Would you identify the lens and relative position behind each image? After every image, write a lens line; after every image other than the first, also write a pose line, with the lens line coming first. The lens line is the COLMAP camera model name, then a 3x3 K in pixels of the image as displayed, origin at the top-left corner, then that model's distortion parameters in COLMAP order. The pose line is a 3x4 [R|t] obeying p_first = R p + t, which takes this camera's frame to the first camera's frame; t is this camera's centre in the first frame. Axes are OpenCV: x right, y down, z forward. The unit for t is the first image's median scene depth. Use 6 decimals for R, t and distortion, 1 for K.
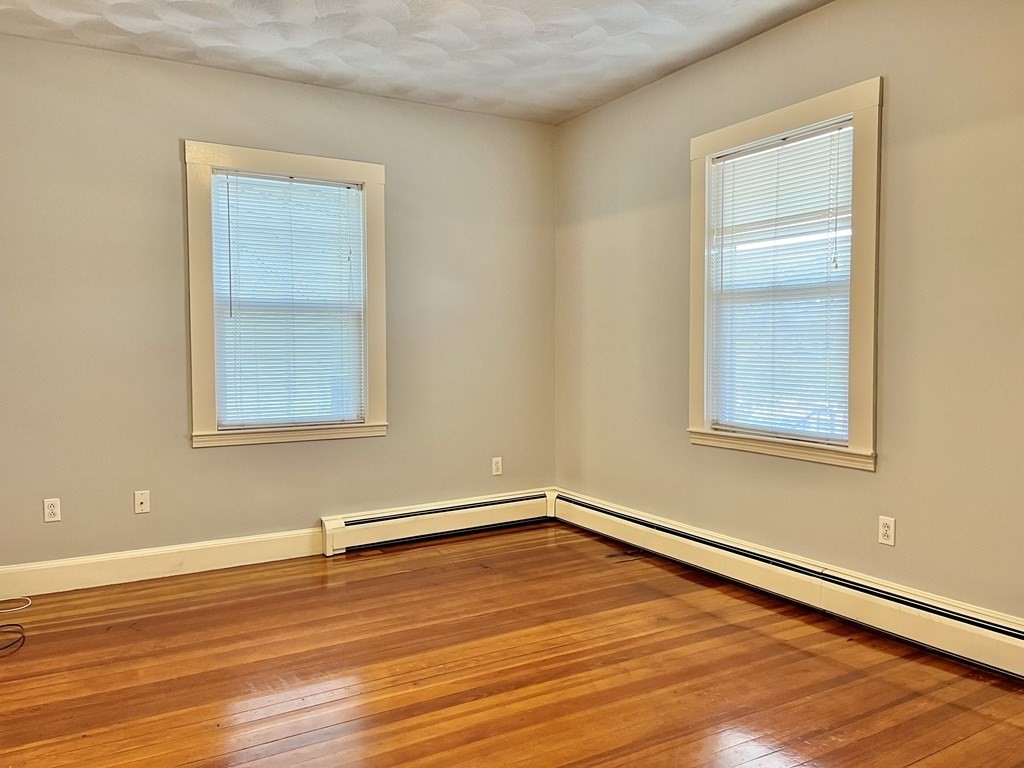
lens RADIAL K [[766.3, 0, 512.5], [0, 766.3, 398.2], [0, 0, 1]] dist [0.020956, -0.058375]
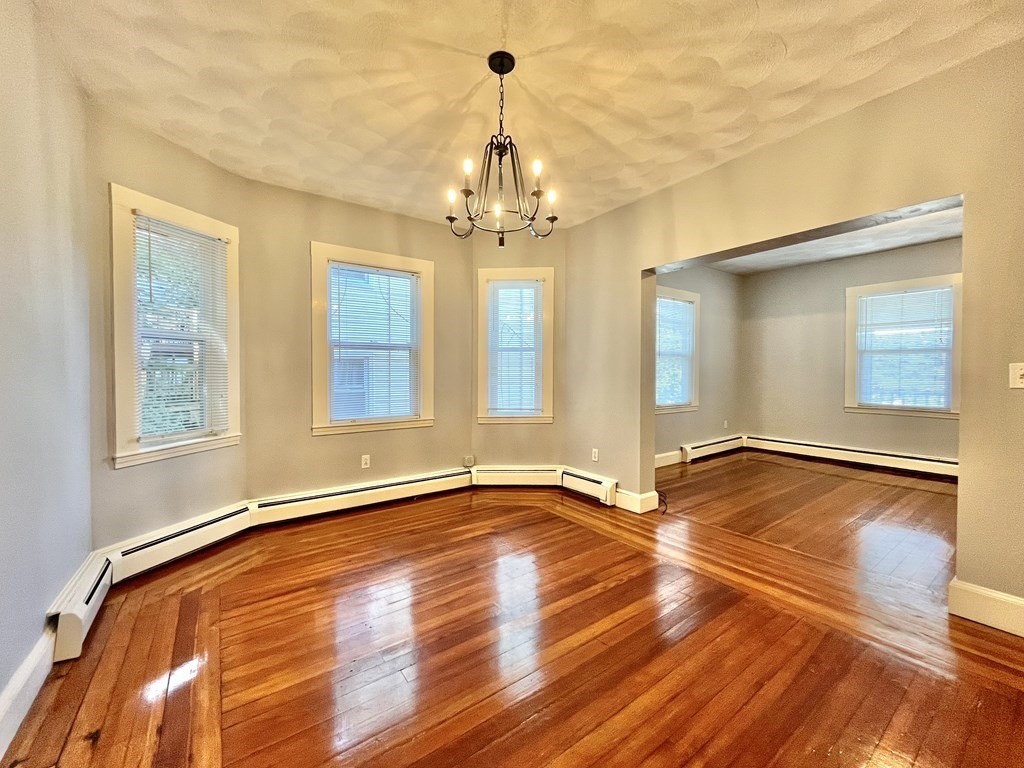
lens RADIAL K [[407.9, 0, 512.0], [0, 407.9, 384.0], [0, 0, 1]] dist [-0.026111, 0.000031]
pose [[0.995761, 0.000947, 0.091977, -0.858169], [0.003512, 0.998826, -0.048304, 0.027595], [-0.091915, 0.048423, 0.994589, -0.159834]]
